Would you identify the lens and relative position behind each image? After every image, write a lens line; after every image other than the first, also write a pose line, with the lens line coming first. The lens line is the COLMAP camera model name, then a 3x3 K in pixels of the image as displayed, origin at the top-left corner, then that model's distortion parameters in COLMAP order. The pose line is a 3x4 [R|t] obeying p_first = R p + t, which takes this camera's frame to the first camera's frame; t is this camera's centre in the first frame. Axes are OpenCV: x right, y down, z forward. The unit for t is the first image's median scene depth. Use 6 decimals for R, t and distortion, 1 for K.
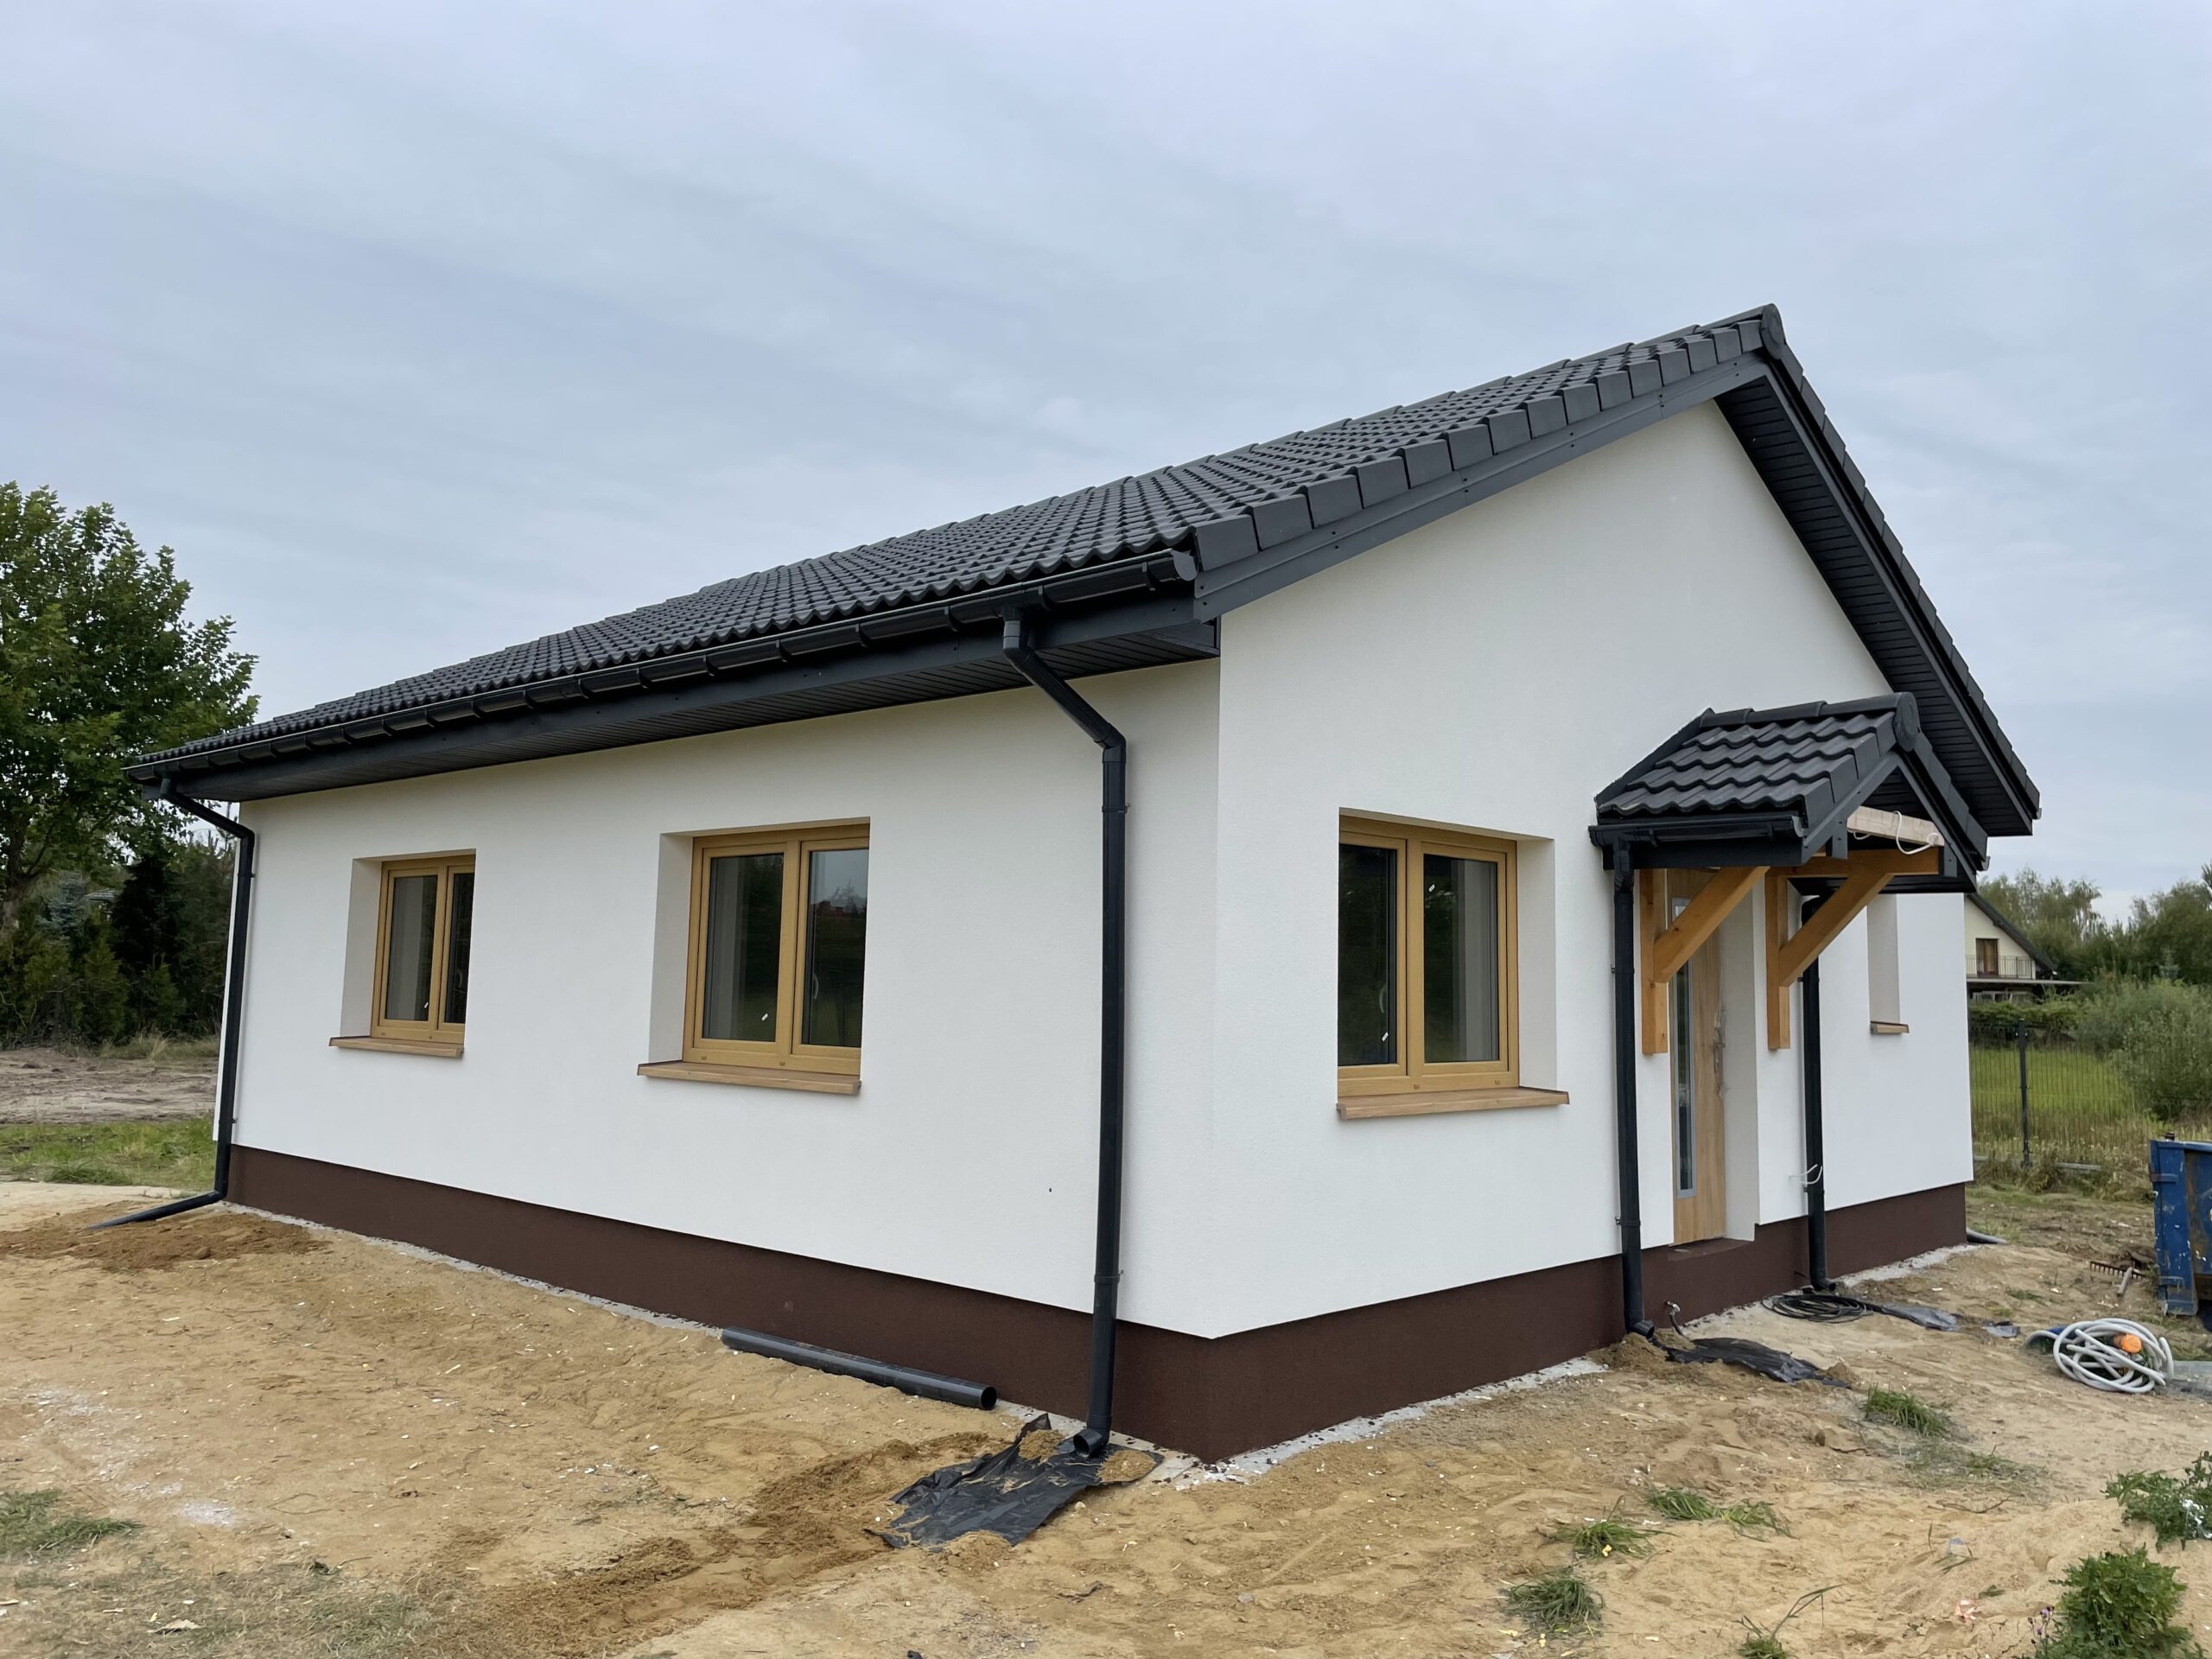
lens RADIAL K [[1663.6, 0, 1106.0], [0, 1663.6, 829.5], [0, 0, 1]] dist [0.079633, -0.108769]
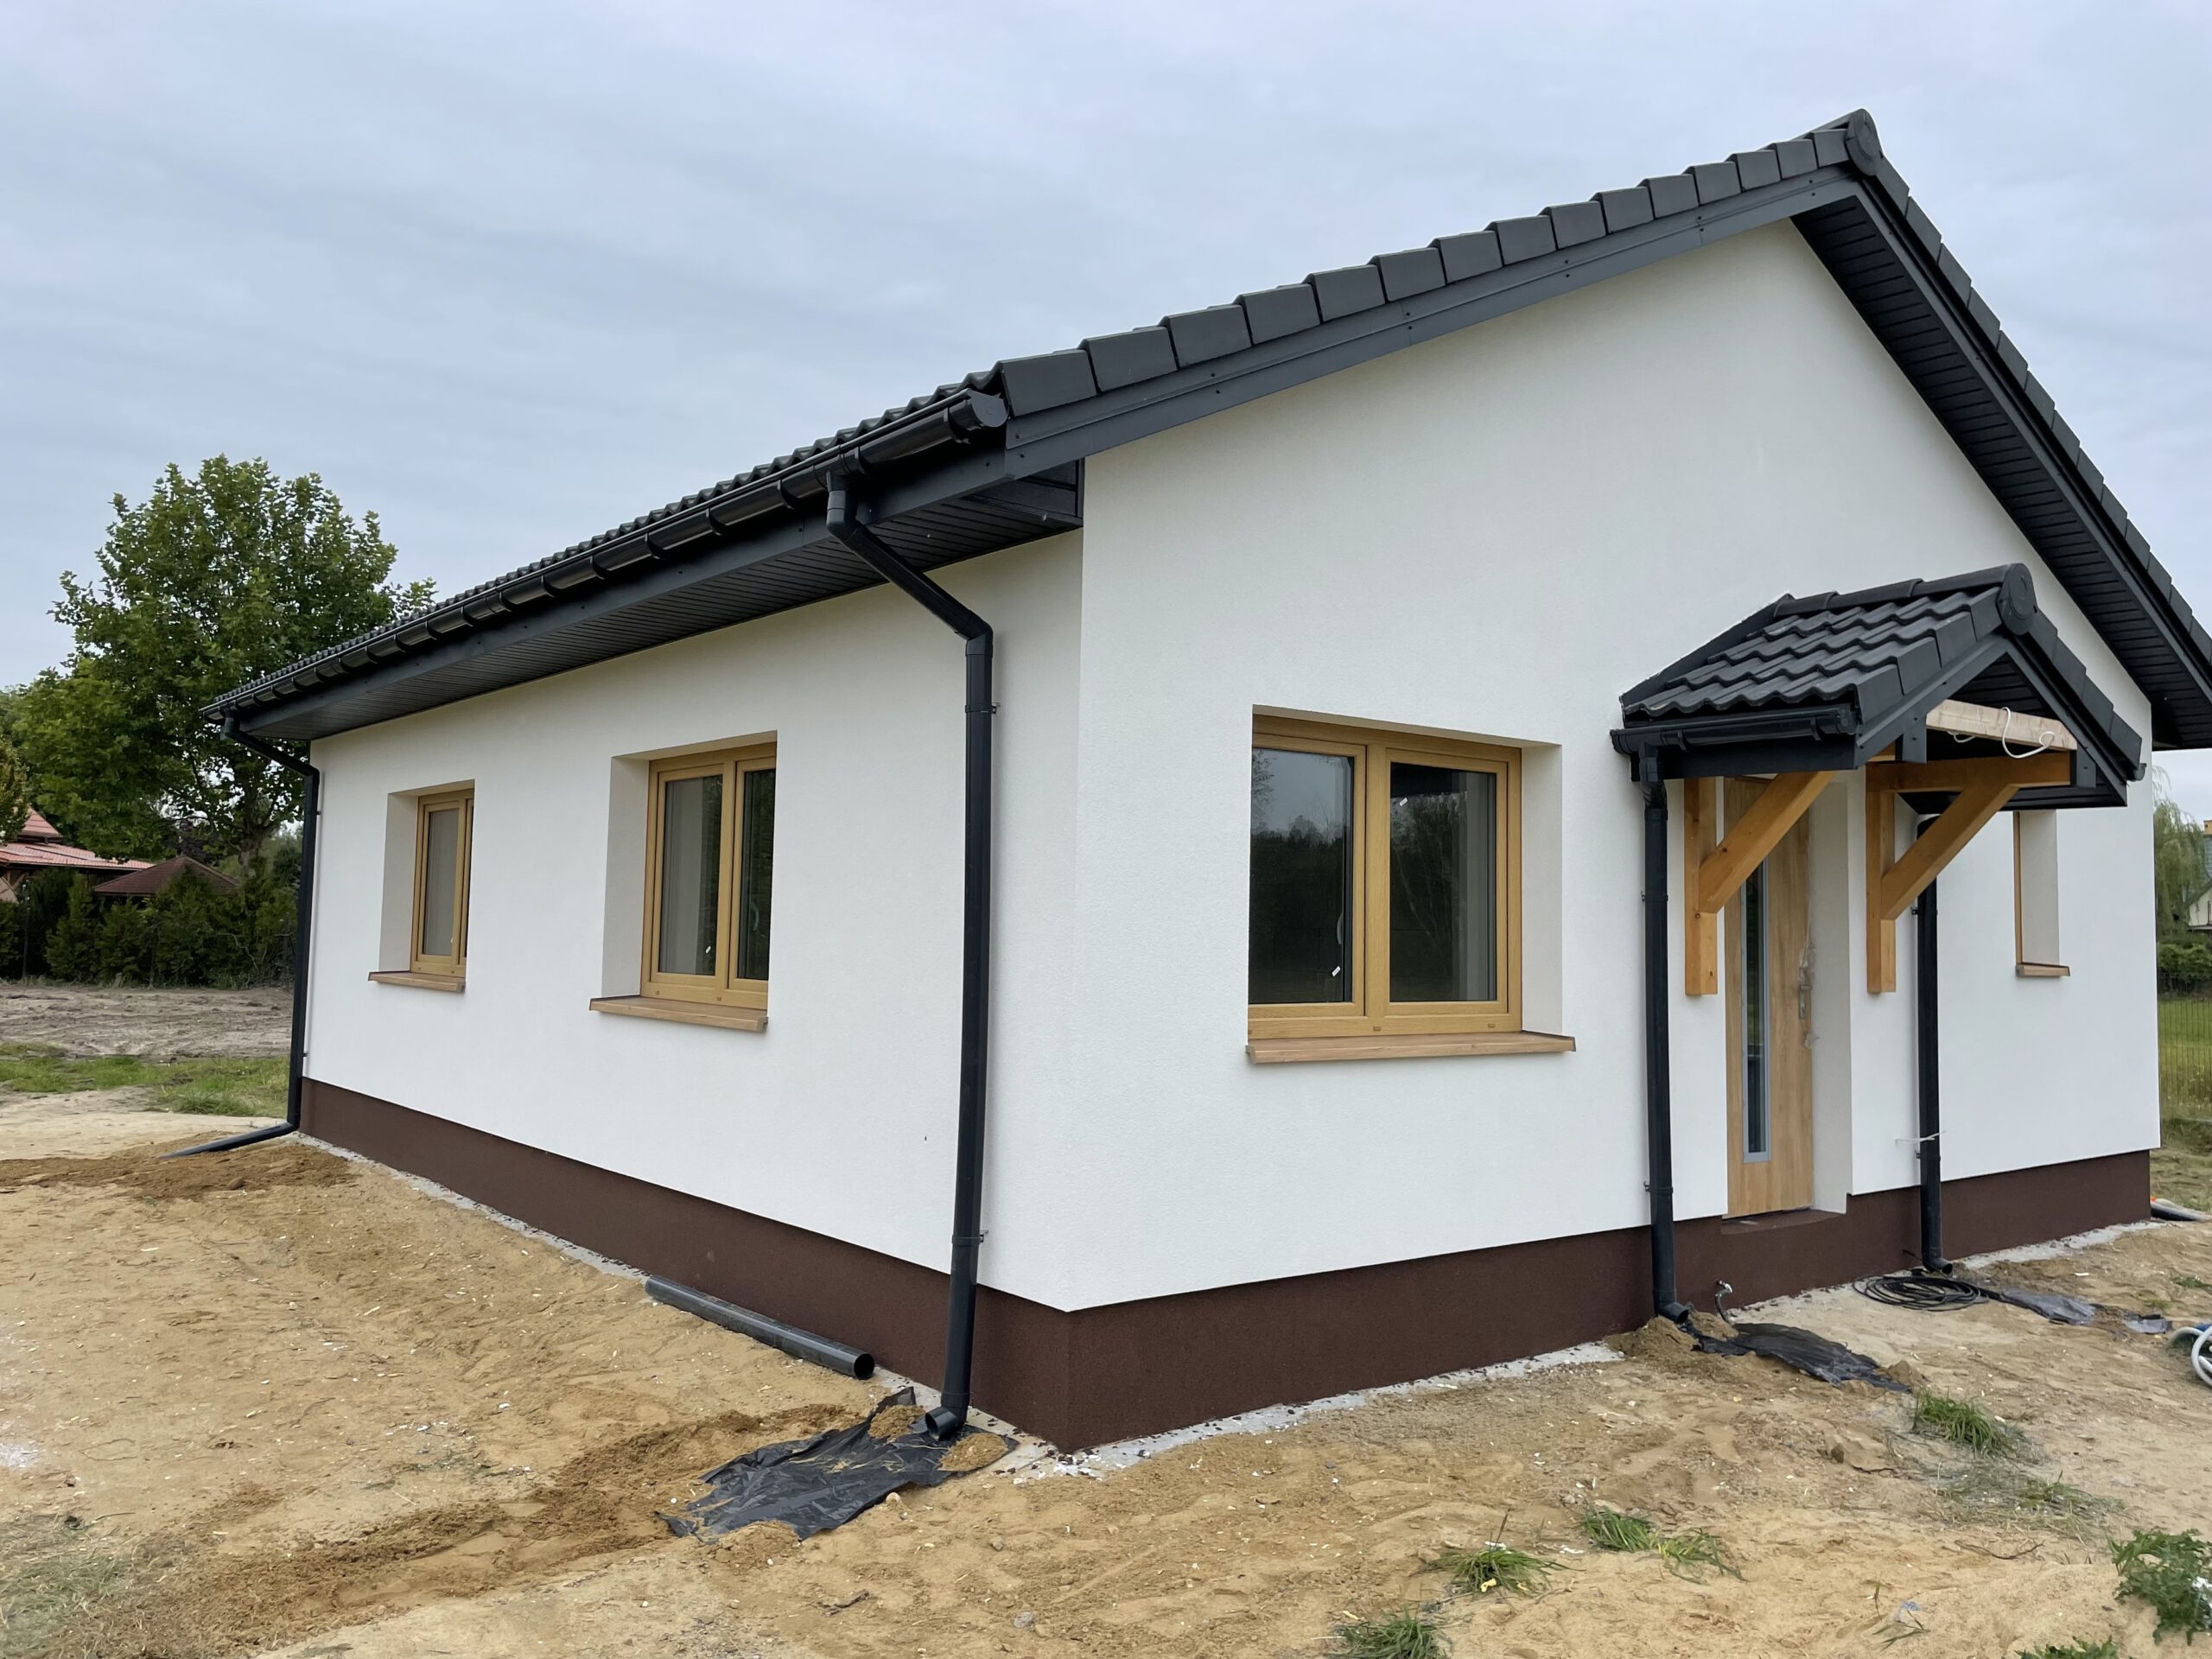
lens RADIAL K [[1647.8, 0, 1106.0], [0, 1647.8, 829.5], [0, 0, 1]] dist [0.082146, -0.114674]
pose [[0.988722, -0.008116, -0.149539, 0.164840], [0.012345, 0.999549, 0.027371, 0.023406], [0.149250, -0.028908, 0.988377, 0.122364]]
